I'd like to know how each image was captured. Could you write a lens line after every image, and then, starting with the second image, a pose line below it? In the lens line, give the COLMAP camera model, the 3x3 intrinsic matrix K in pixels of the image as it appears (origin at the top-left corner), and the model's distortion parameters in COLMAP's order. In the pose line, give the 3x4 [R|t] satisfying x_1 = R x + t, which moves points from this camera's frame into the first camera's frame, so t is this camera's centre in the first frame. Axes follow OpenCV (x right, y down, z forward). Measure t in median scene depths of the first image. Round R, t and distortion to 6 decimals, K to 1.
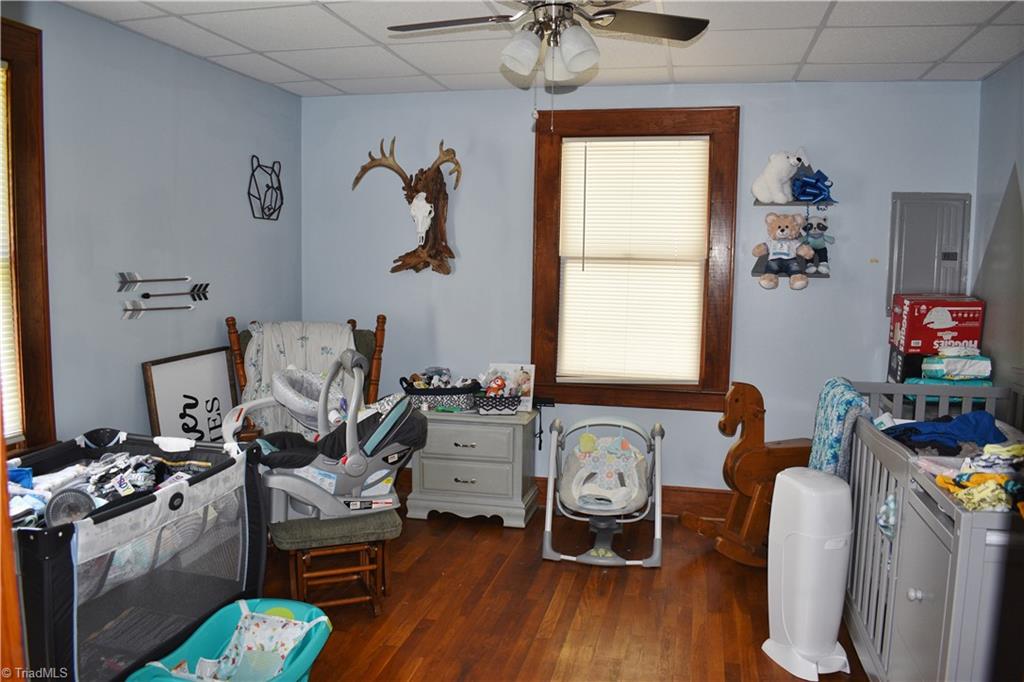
lens RADIAL K [[801.2, 0, 512.0], [0, 801.2, 341.0], [0, 0, 1]] dist [-0.092677, -0.002777]
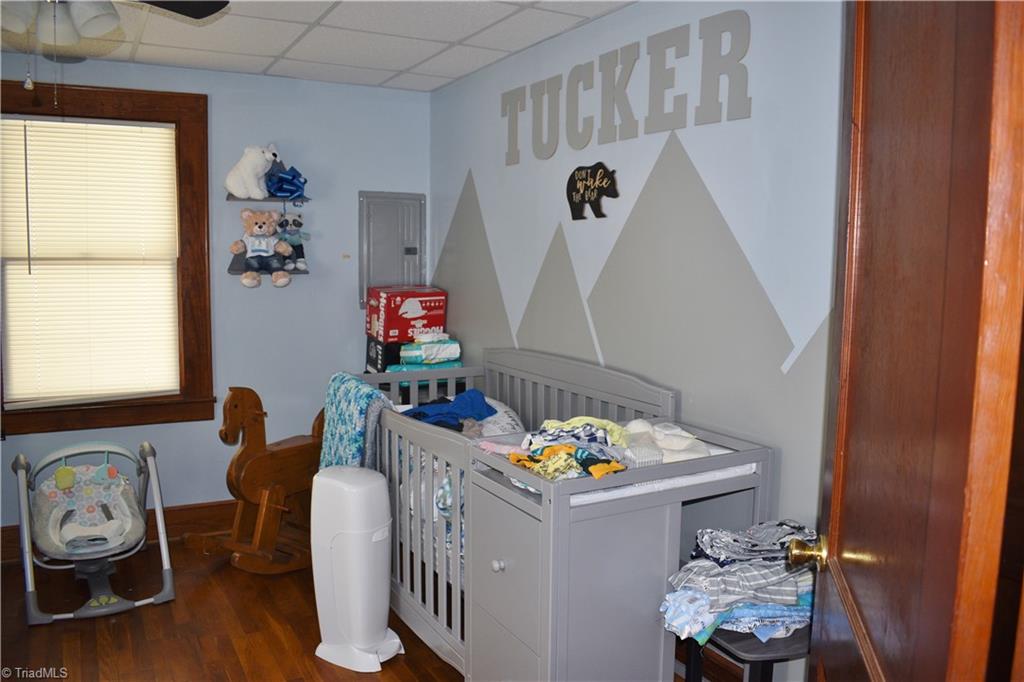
lens RADIAL K [[804.4, 0, 512.0], [0, 804.4, 341.0], [0, 0, 1]] dist [-0.098736, 0.010214]
pose [[0.738801, -0.075826, 0.669645, -0.100589], [0.069178, 0.996934, 0.036564, -0.014624], [-0.670364, 0.019311, 0.741781, 0.071432]]
